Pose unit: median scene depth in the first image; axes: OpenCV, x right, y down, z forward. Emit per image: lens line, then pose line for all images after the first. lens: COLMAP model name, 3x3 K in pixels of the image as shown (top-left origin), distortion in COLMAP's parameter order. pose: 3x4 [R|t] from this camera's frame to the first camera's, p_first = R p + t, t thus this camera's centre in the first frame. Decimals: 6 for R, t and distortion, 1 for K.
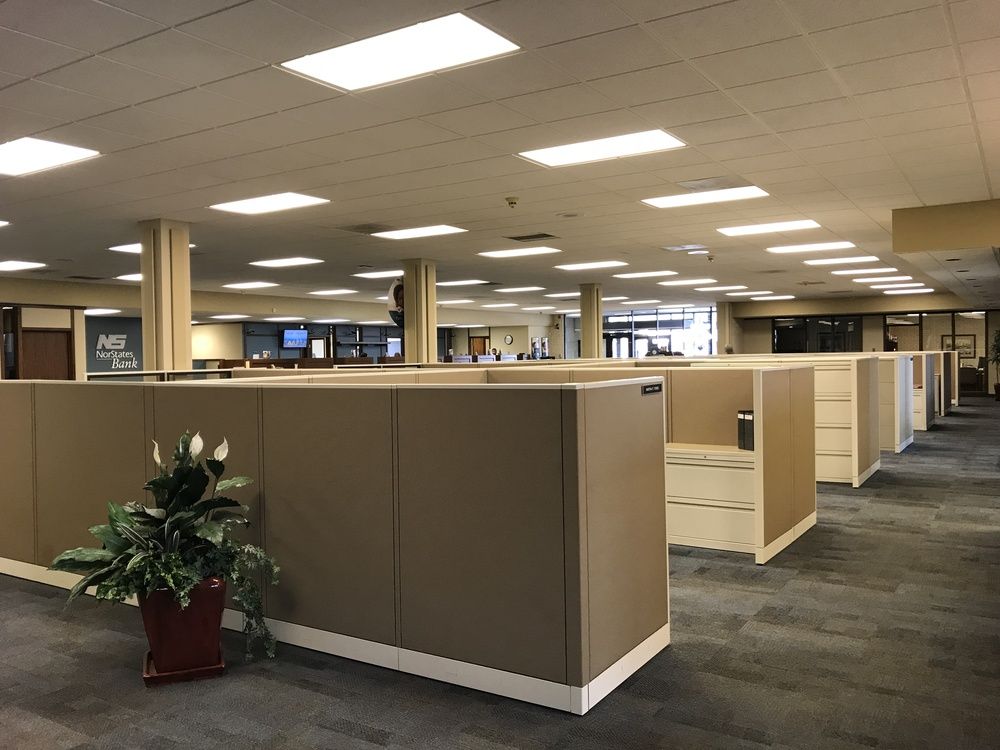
lens RADIAL K [[825.7, 0, 500.0], [0, 825.7, 375.0], [0, 0, 1]] dist [0.010208, -0.006540]
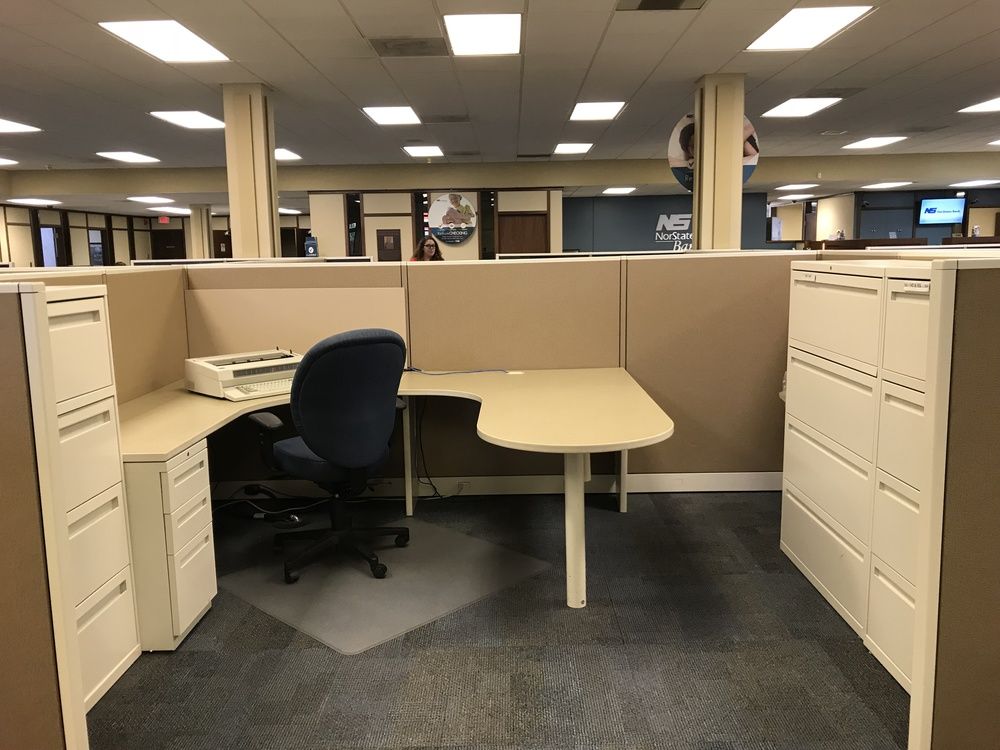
lens RADIAL K [[825.7, 0, 500.0], [0, 825.7, 375.0], [0, 0, 1]] dist [0.010208, -0.006540]
pose [[0.524811, 0.132649, -0.840819, 0.290633], [-0.007892, 0.988499, 0.151021, -0.011942], [0.851182, -0.072622, 0.519822, 0.436482]]
